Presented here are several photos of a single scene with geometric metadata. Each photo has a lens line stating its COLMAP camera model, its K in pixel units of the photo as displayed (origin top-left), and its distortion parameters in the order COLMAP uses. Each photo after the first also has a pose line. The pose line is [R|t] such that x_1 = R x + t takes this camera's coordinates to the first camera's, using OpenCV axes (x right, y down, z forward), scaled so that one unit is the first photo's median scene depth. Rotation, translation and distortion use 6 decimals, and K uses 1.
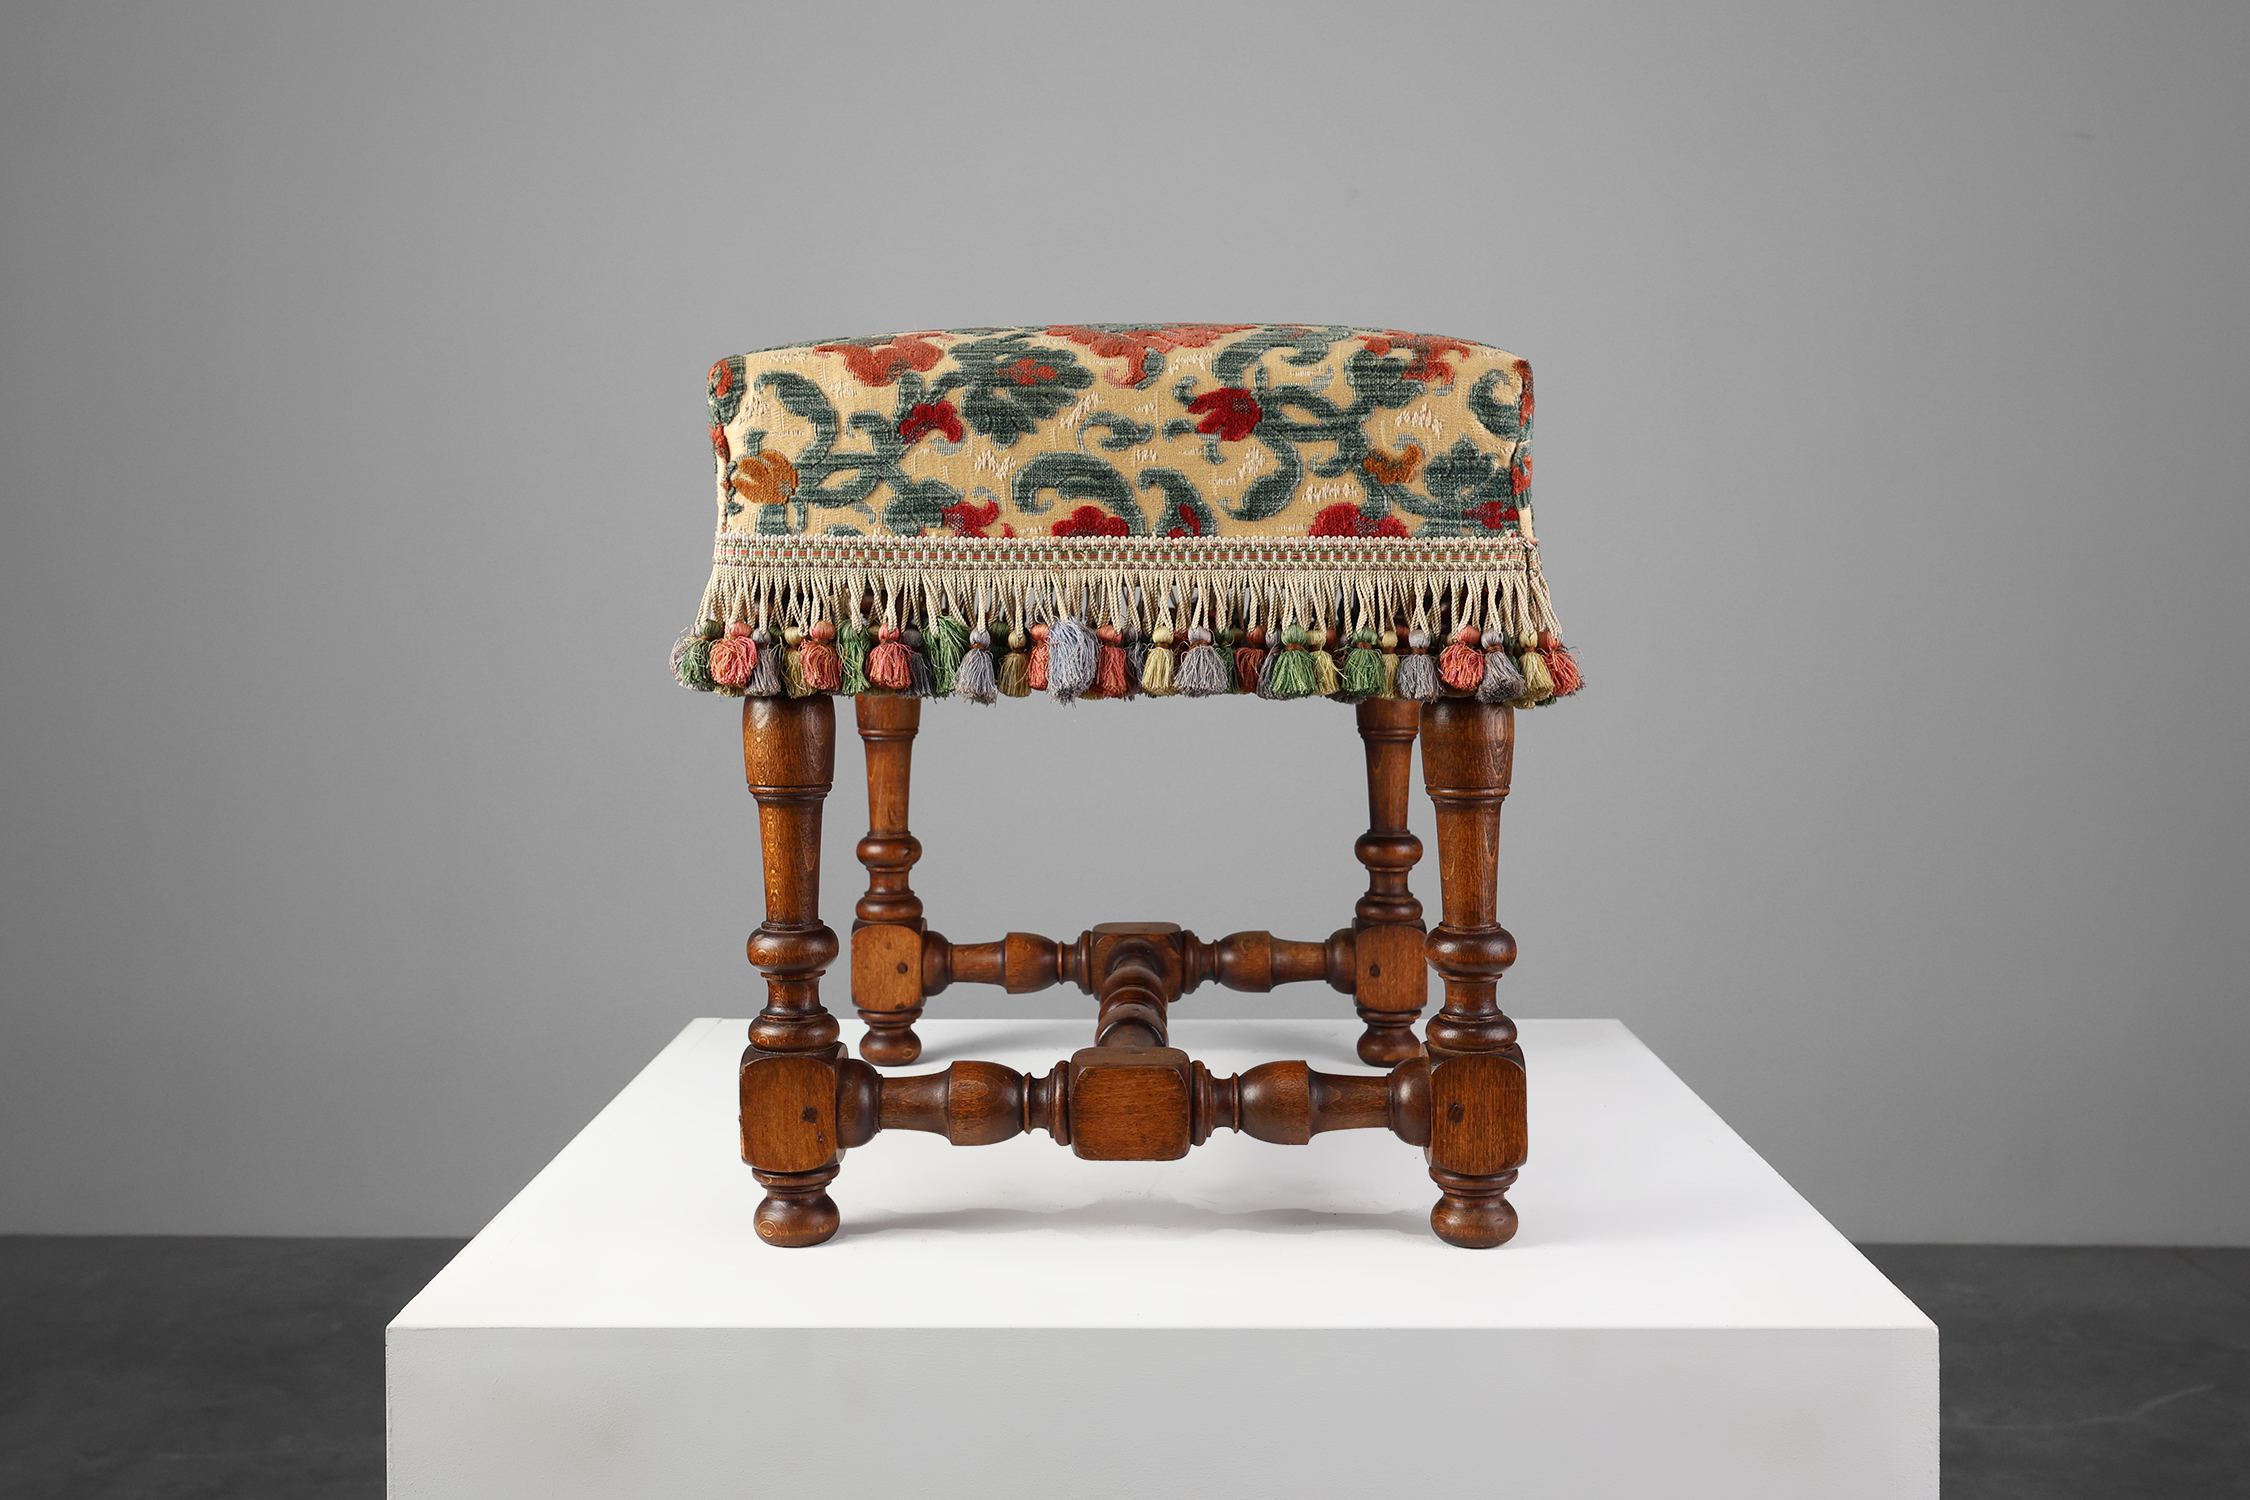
lens RADIAL K [[2010.0, 0, 1125.0], [0, 2010.0, 750.0], [0, 0, 1]] dist [0.305842, -0.000844]
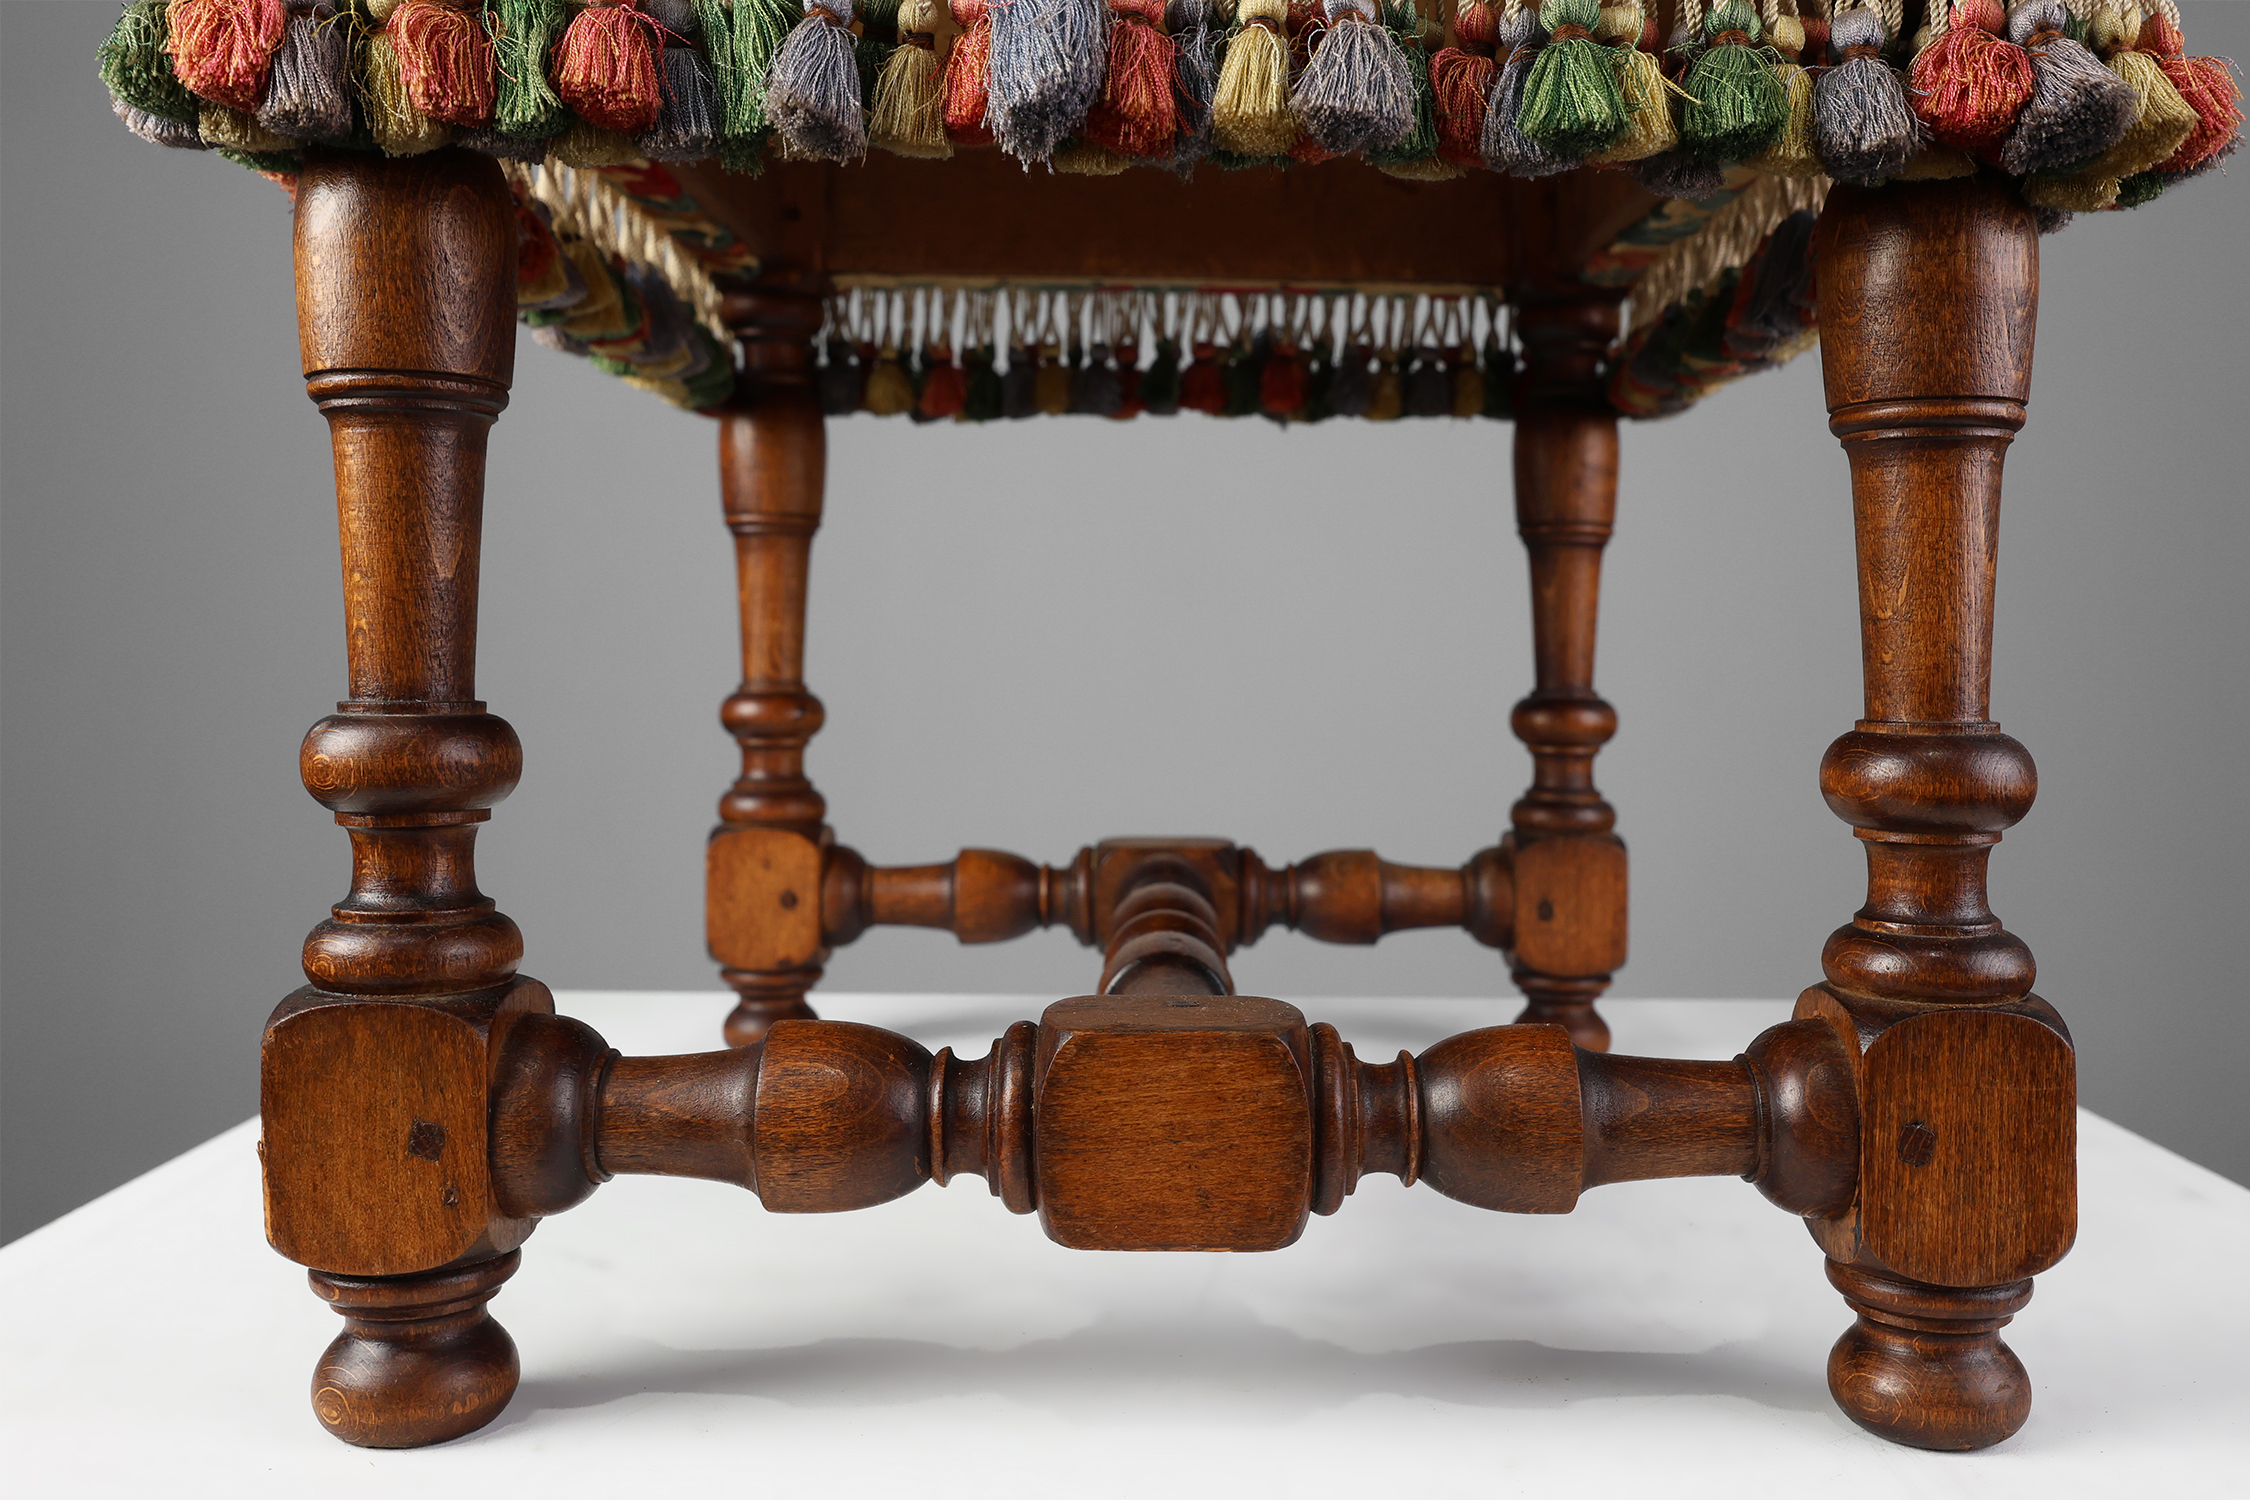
lens RADIAL K [[2024.3, 0, 1160.3], [0, 2024.3, 631.5], [0, 0, 1]] dist [0.045163, 0.176439]
pose [[0.999896, 0.007929, 0.012078, -0.006386], [-0.007111, 0.997770, -0.066363, 0.097097], [-0.012578, 0.066271, 0.997722, 0.547545]]
